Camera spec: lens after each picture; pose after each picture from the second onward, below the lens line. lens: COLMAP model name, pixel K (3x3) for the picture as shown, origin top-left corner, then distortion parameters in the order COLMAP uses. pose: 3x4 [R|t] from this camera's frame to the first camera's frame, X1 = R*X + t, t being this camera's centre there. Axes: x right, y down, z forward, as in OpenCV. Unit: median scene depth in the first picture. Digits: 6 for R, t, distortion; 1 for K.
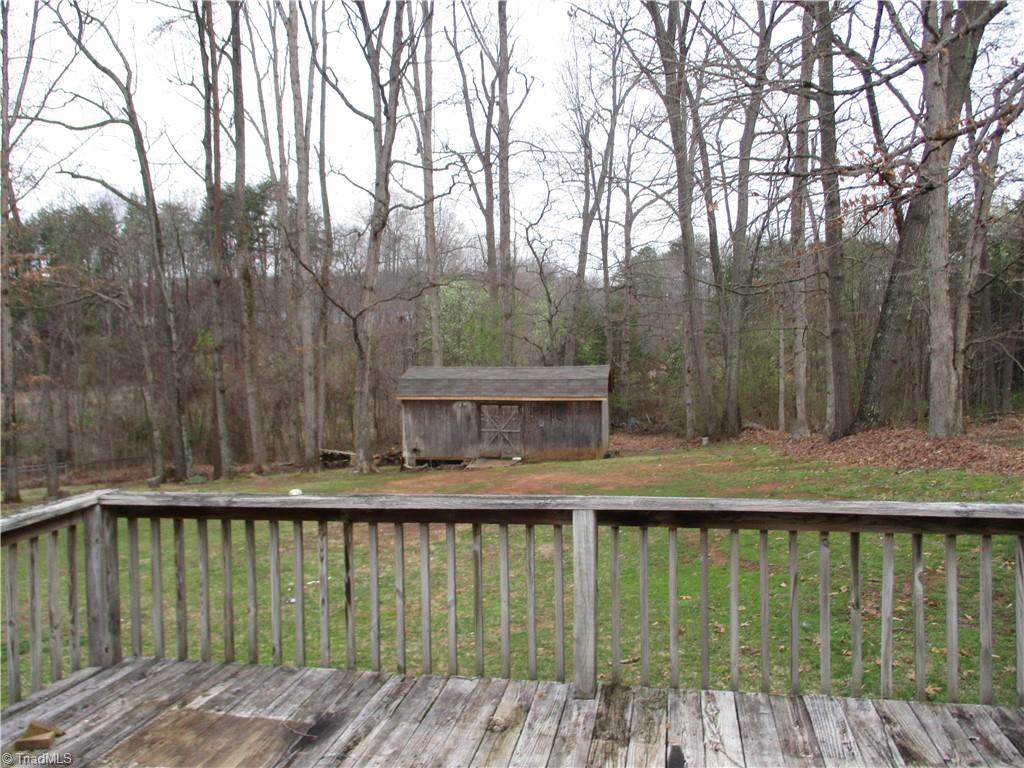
lens RADIAL K [[856.0, 0, 508.1], [0, 856.0, 393.0], [0, 0, 1]] dist [-0.019790, -0.002844]
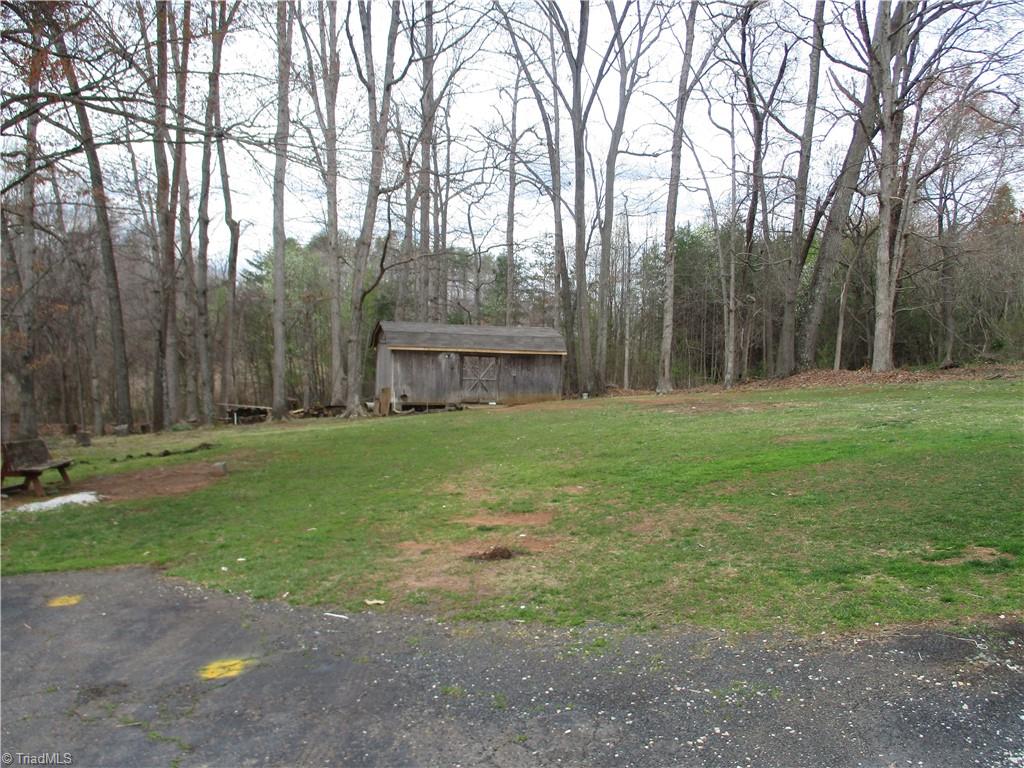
lens RADIAL K [[856.0, 0, 508.1], [0, 856.0, 393.0], [0, 0, 1]] dist [-0.019790, -0.002844]
pose [[0.877296, 0.011355, 0.479816, -0.520109], [-0.011365, 0.999931, -0.002884, 0.065025], [-0.479816, -0.002923, 0.877364, -0.023147]]
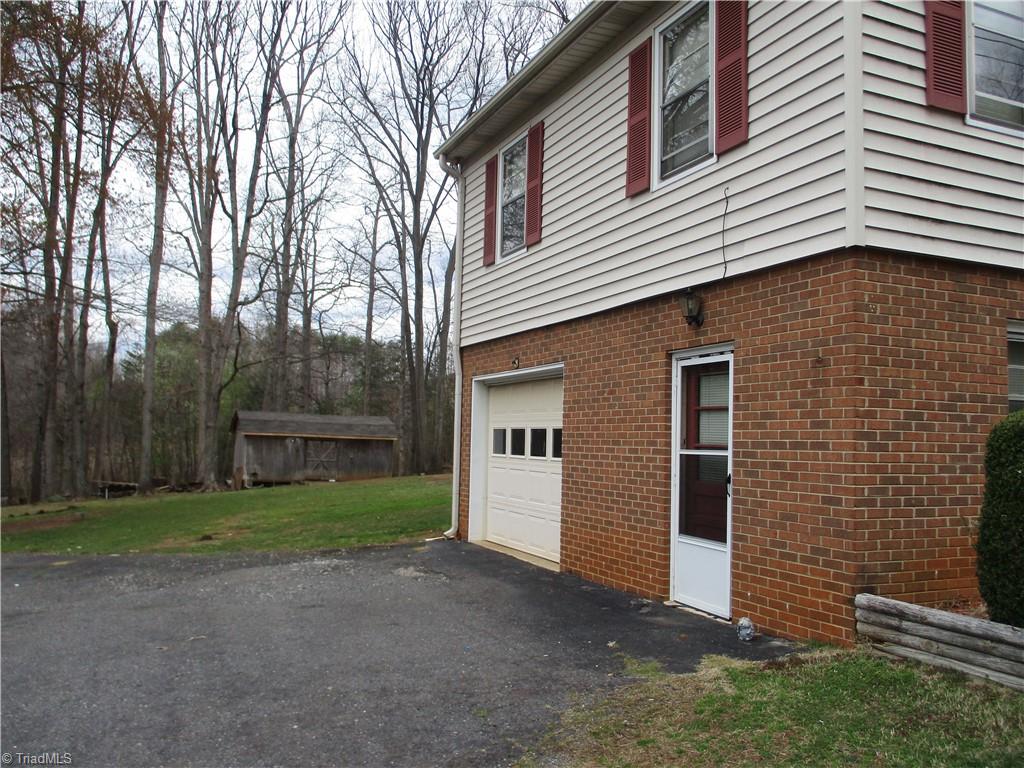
lens RADIAL K [[856.0, 0, 508.1], [0, 856.0, 393.0], [0, 0, 1]] dist [-0.019790, -0.002844]
pose [[0.815452, 0.069039, 0.574692, -0.551033], [-0.012450, 0.994724, -0.101832, 0.072425], [-0.578691, 0.075884, 0.812009, -0.283236]]
